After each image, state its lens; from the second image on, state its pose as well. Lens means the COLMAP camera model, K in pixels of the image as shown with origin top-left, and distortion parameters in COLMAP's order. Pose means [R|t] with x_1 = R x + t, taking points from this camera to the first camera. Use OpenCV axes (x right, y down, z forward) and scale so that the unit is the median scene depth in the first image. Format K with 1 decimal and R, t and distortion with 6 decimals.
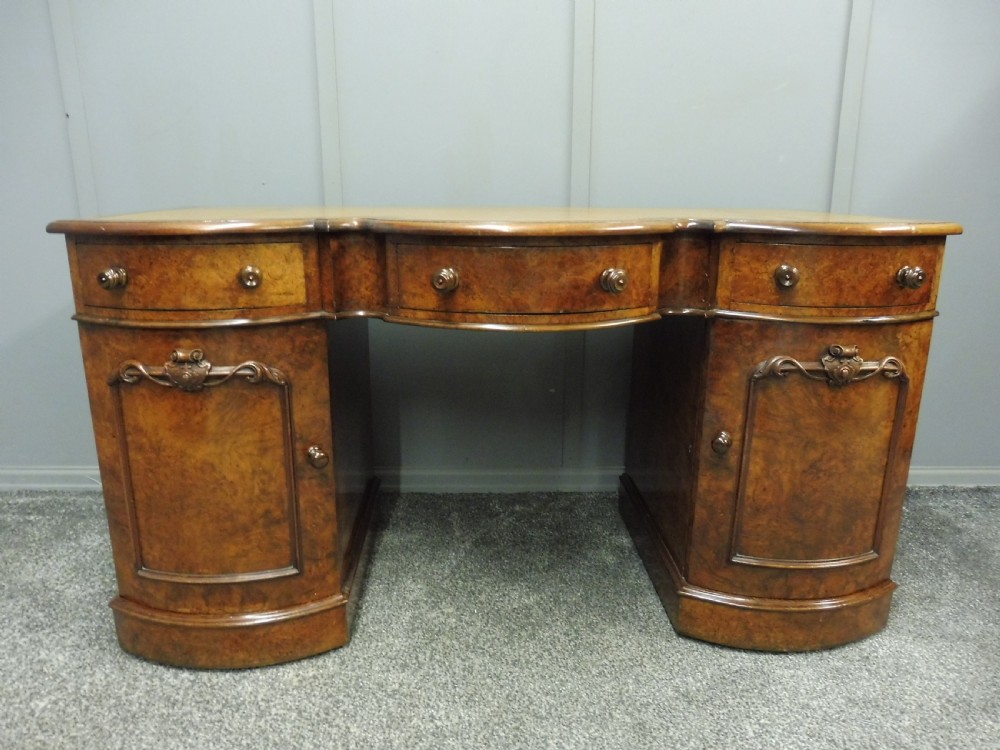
lens RADIAL K [[726.9, 0, 506.5], [0, 726.9, 377.4], [0, 0, 1]] dist [-0.056159, 0.021802]
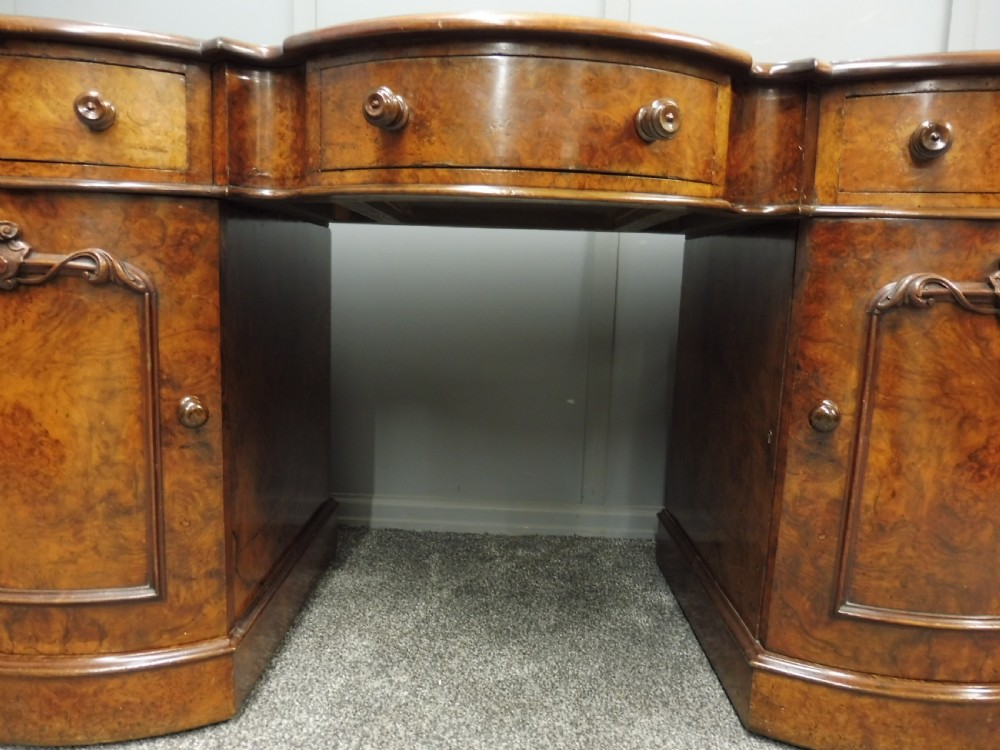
lens RADIAL K [[726.9, 0, 505.9], [0, 726.9, 377.7], [0, 0, 1]] dist [-0.056159, 0.021802]
pose [[0.998294, 0.032253, -0.048679, 0.049139], [-0.038083, 0.991547, -0.124035, 0.147608], [0.044267, 0.125677, 0.991083, 0.363056]]
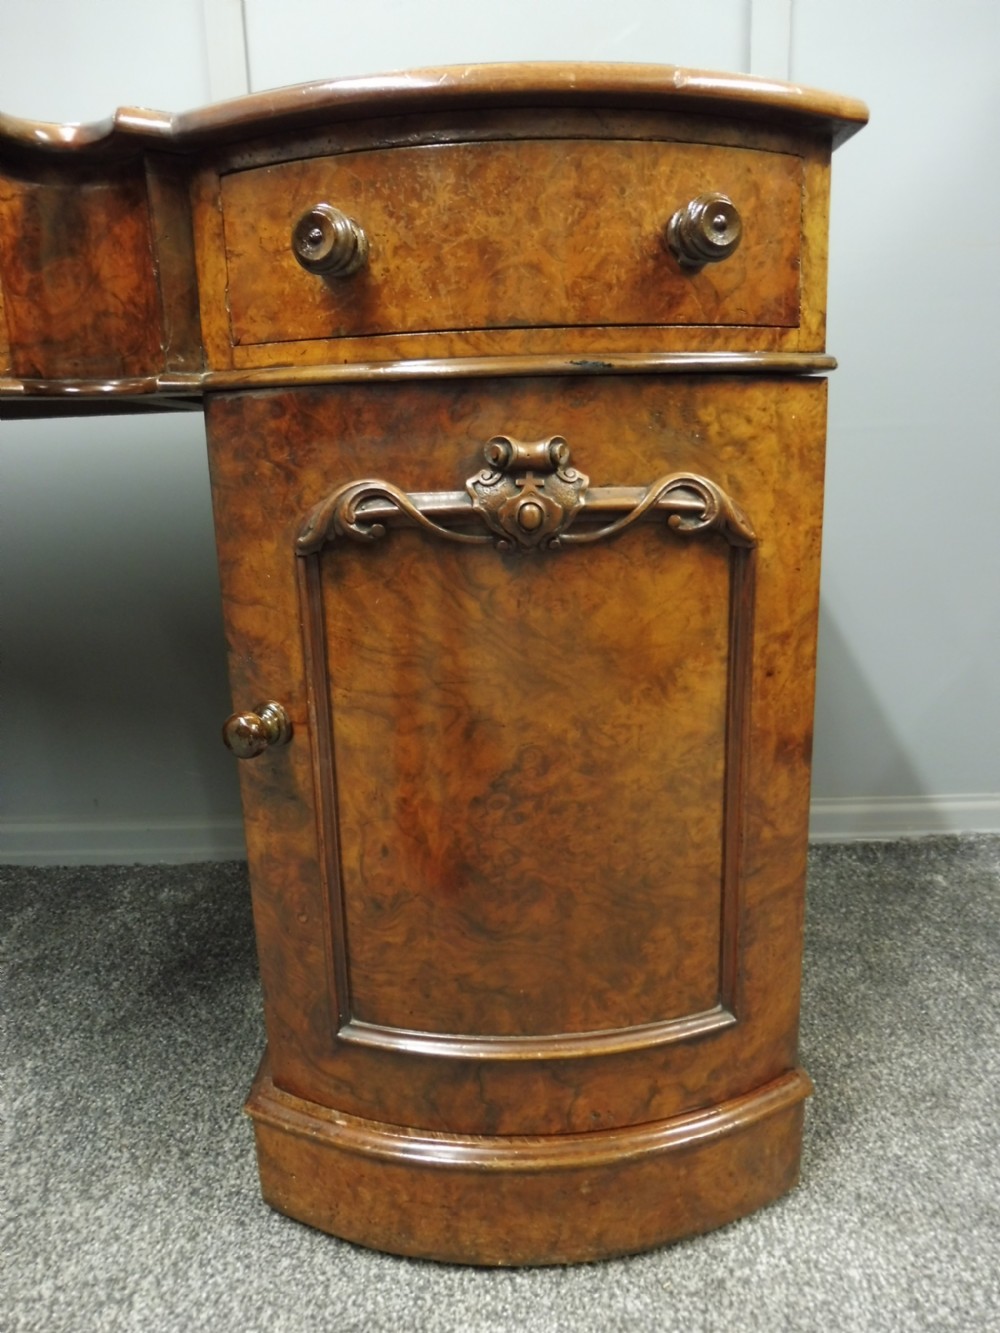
lens RADIAL K [[969.0, 0, 501.4], [0, 969.0, 670.5], [0, 0, 1]] dist [-0.056159, 0.021802]
pose [[0.998585, -0.032854, -0.041817, 0.451965], [0.031524, 0.998988, -0.032089, 0.080492], [0.042829, 0.030725, 0.998610, 0.506505]]
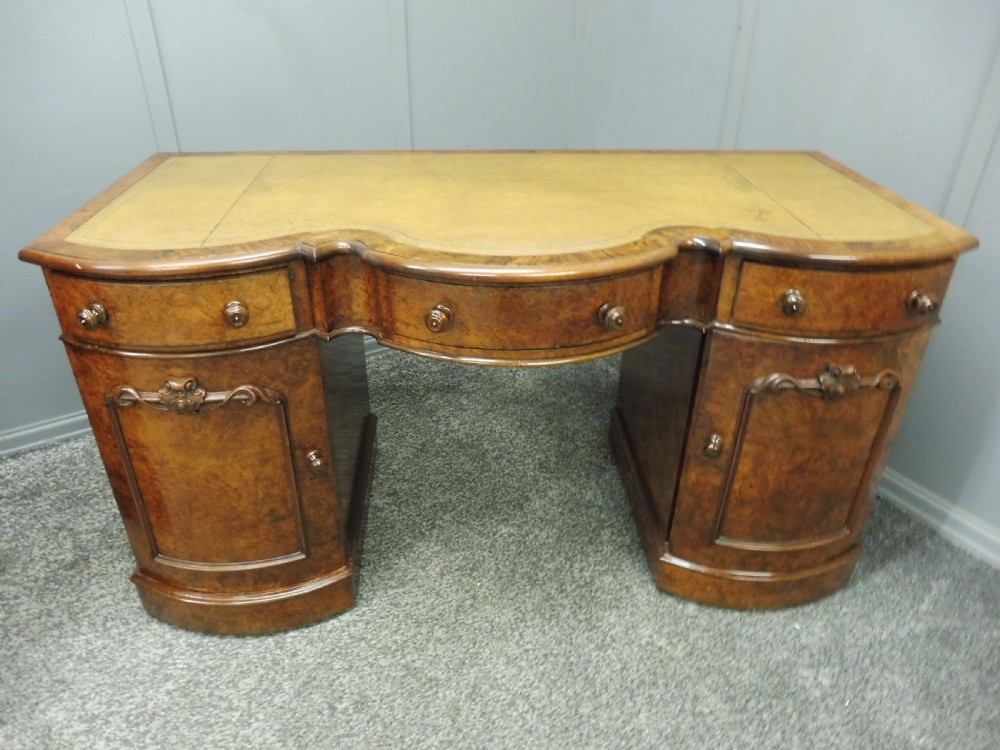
lens RADIAL K [[726.9, 0, 504.8], [0, 726.9, 361.4], [0, 0, 1]] dist [-0.056159, 0.021802]
pose [[0.999982, 0.000460, 0.005928, -0.002059], [-0.001904, 0.969299, 0.245878, -0.276773], [-0.005633, -0.245885, 0.969283, 0.039934]]
